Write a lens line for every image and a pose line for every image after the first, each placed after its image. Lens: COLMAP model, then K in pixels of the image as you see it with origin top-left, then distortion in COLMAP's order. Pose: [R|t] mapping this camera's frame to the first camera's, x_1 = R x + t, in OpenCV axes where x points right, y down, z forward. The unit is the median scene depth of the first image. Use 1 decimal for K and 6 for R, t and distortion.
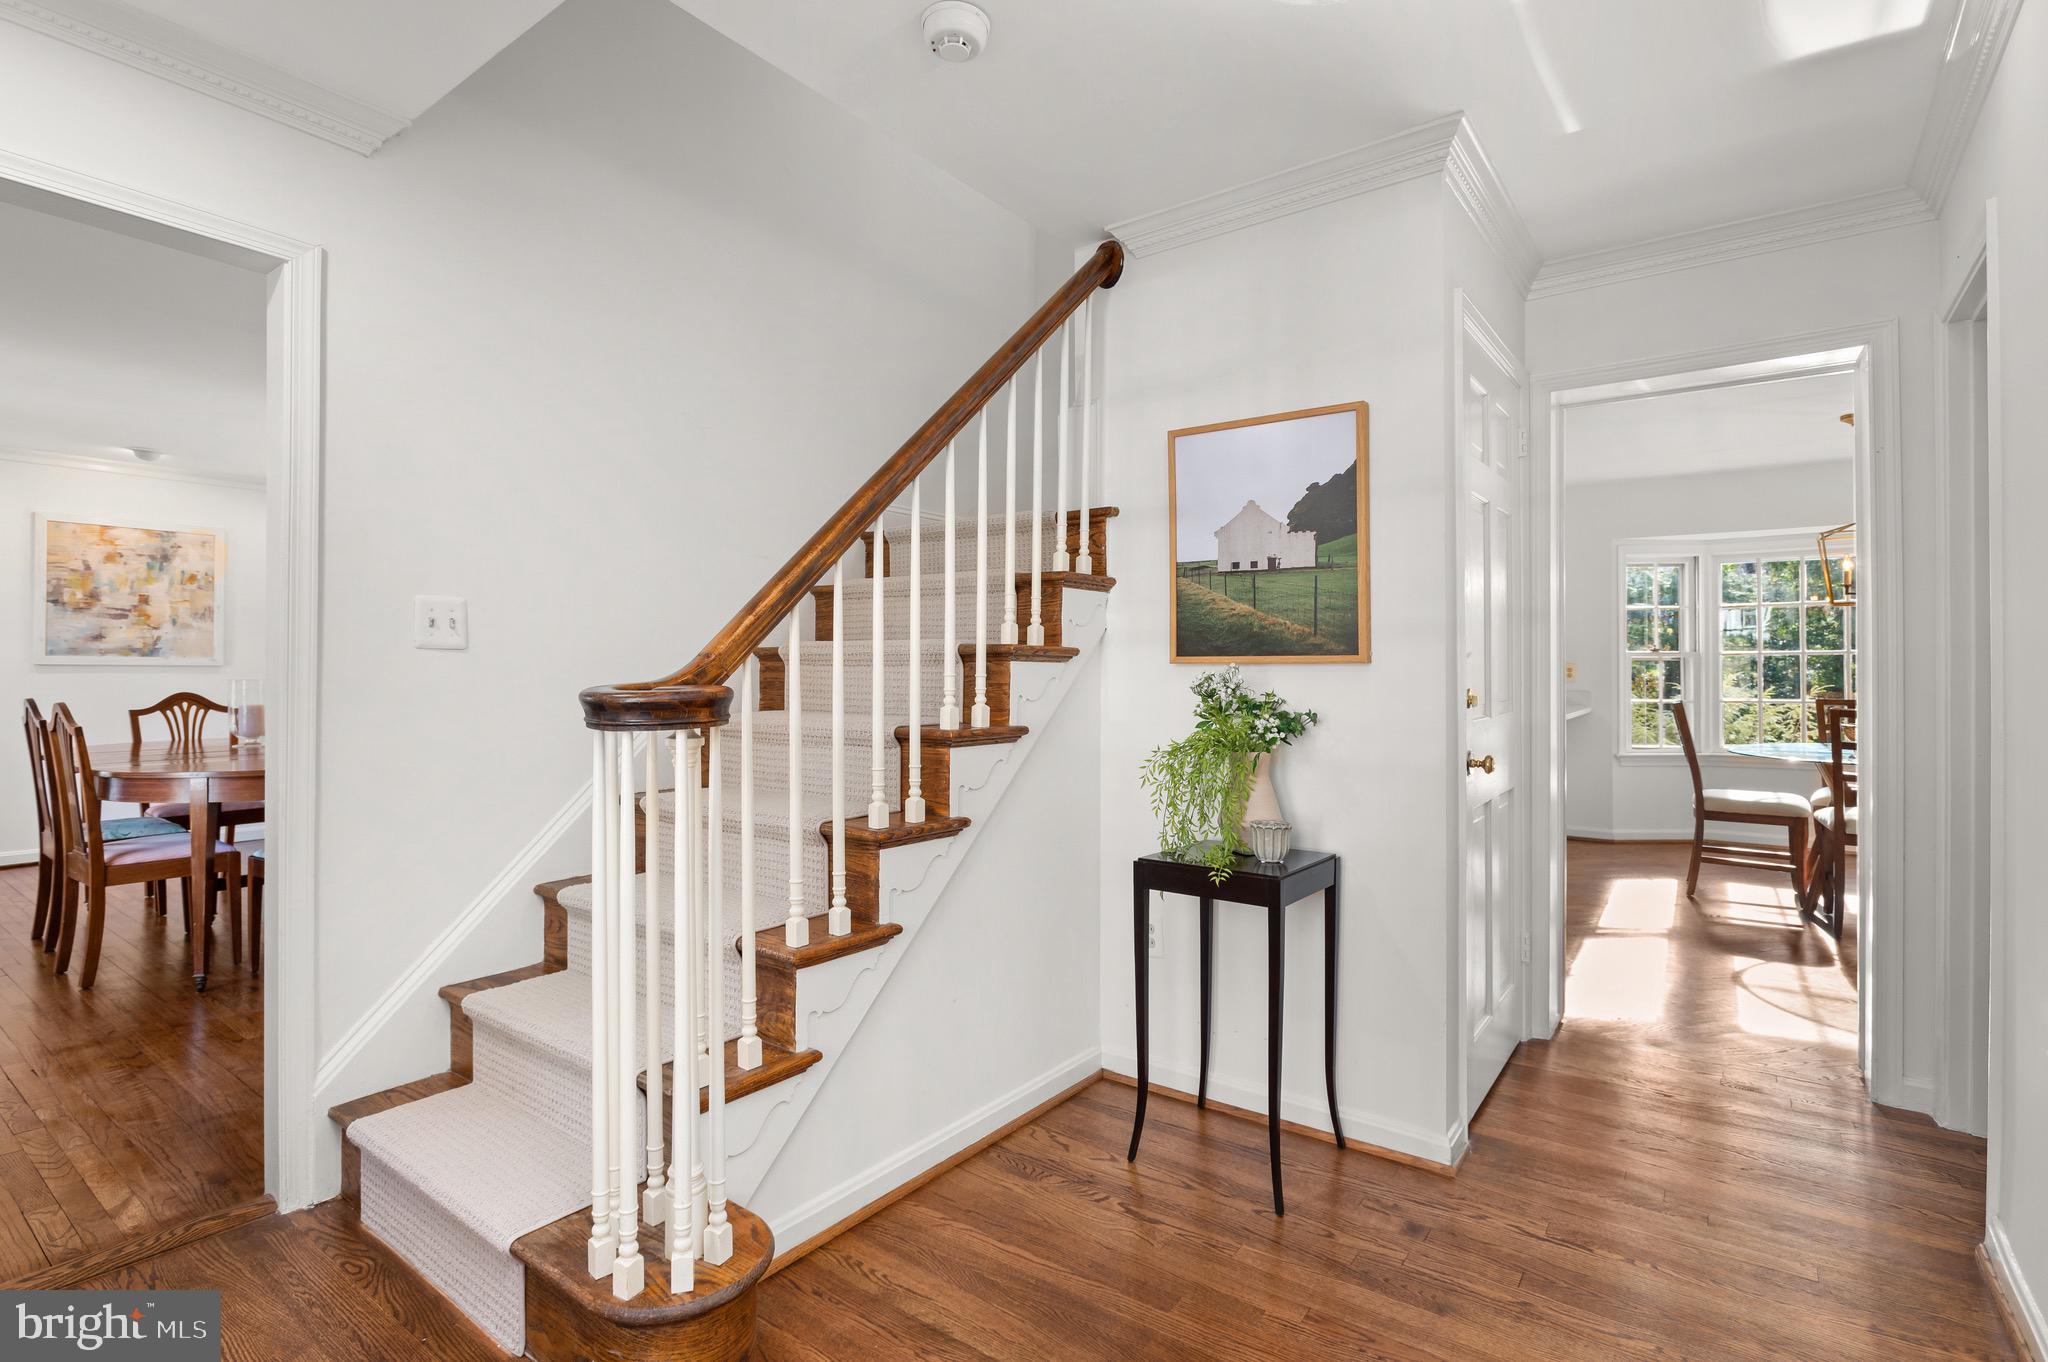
lens RADIAL K [[987.2, 0, 1017.6], [0, 987.2, 661.7], [0, 0, 1]] dist [-0.011036, 0.001336]
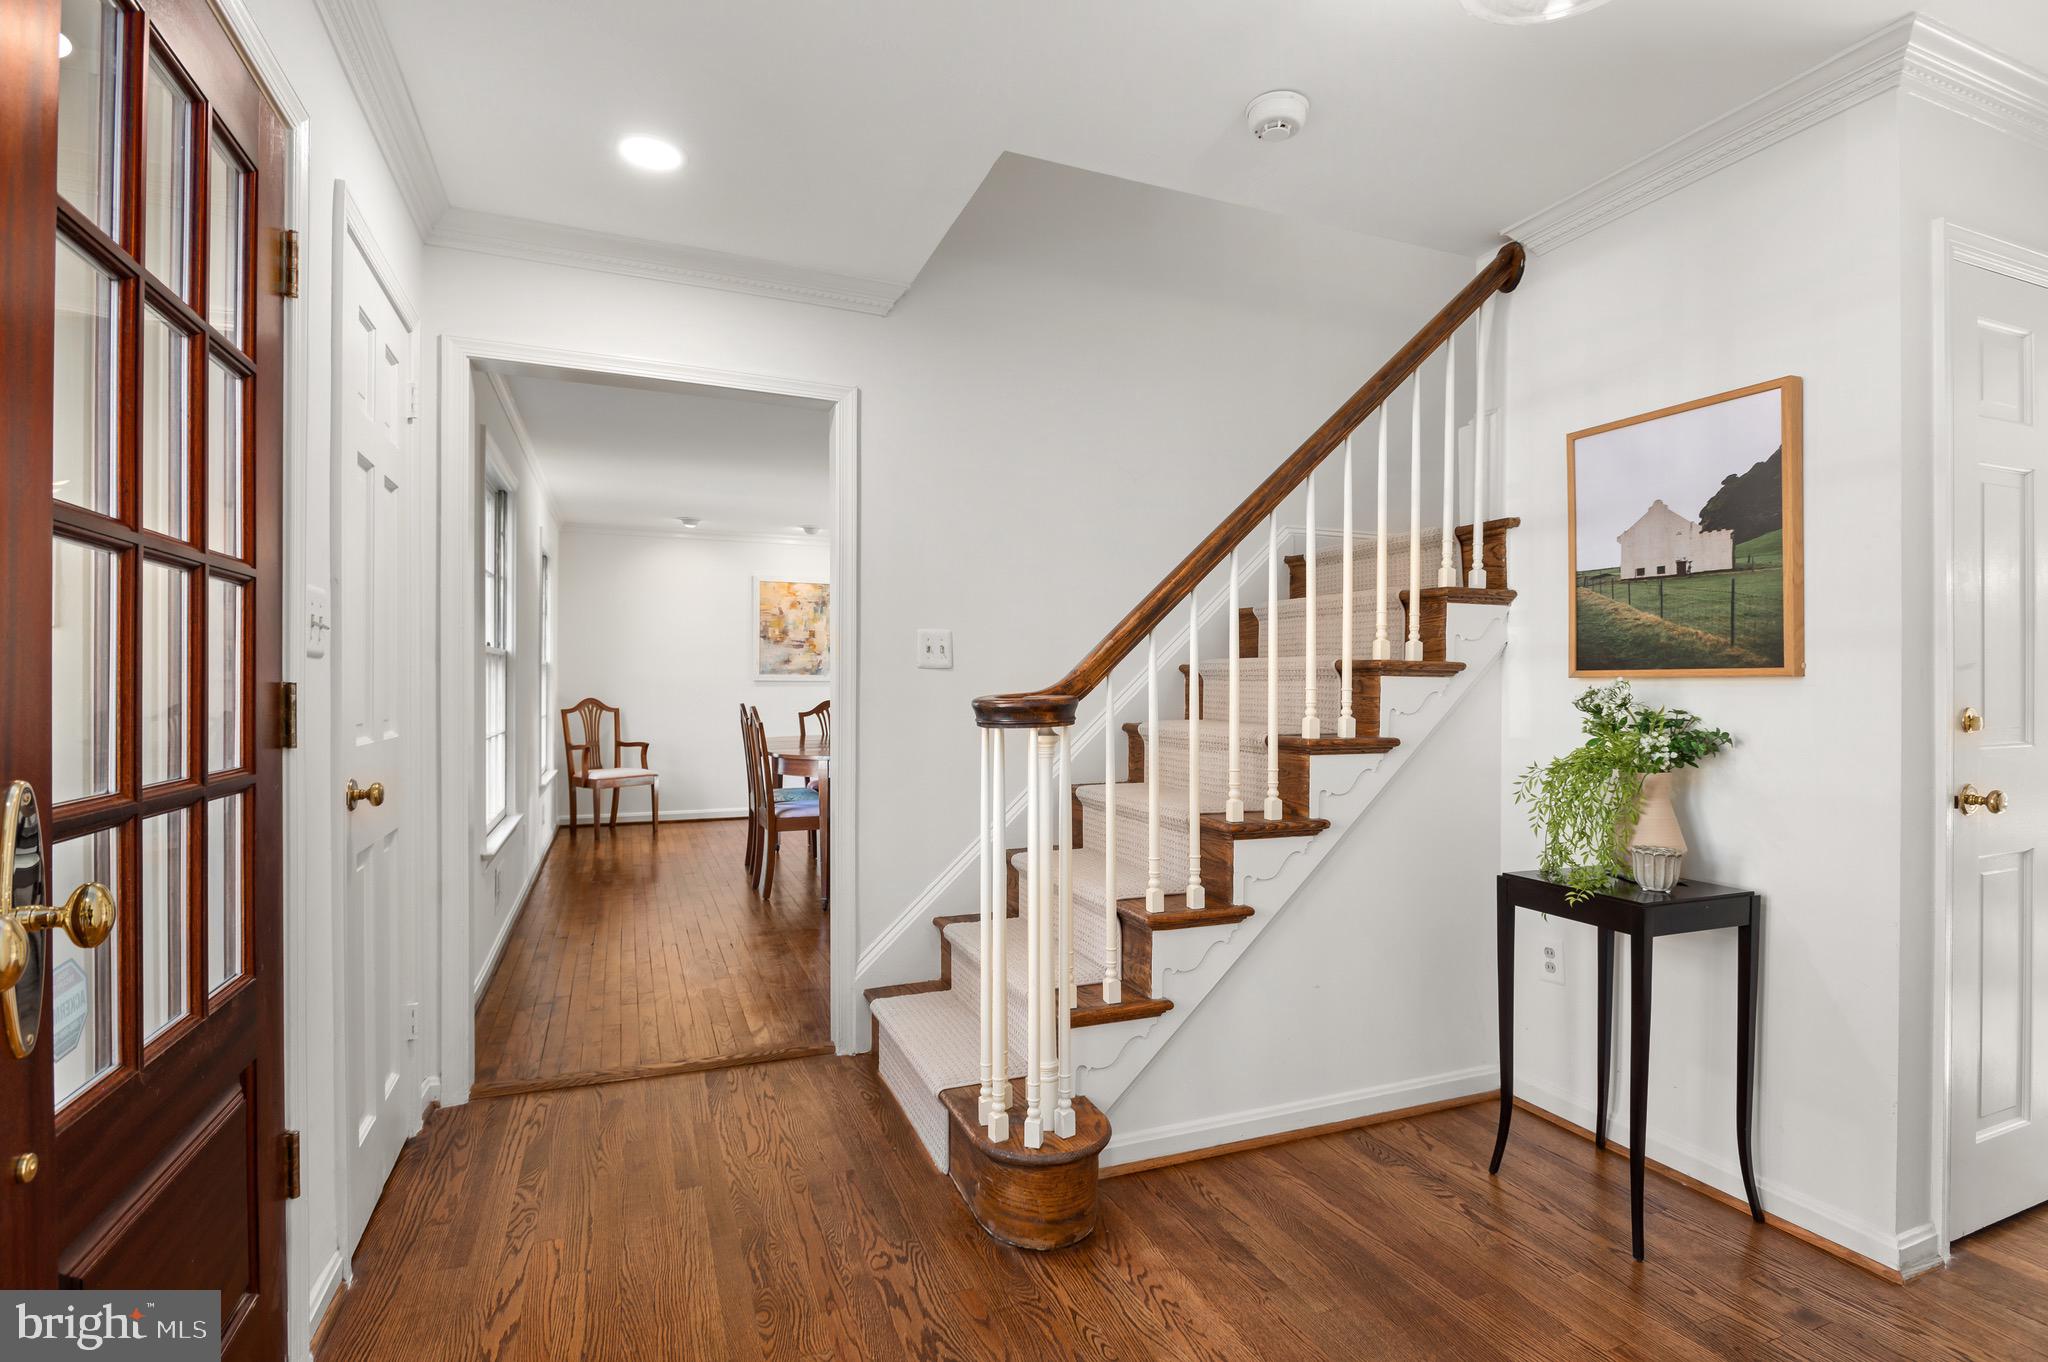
lens RADIAL K [[987.2, 0, 1034.3], [0, 987.2, 689.1], [0, 0, 1]] dist [-0.011036, 0.001336]
pose [[0.857373, 0.003117, -0.514686, 0.233568], [0.003147, 0.999931, 0.011298, 0.000649], [0.514686, -0.011306, 0.857304, -0.095945]]
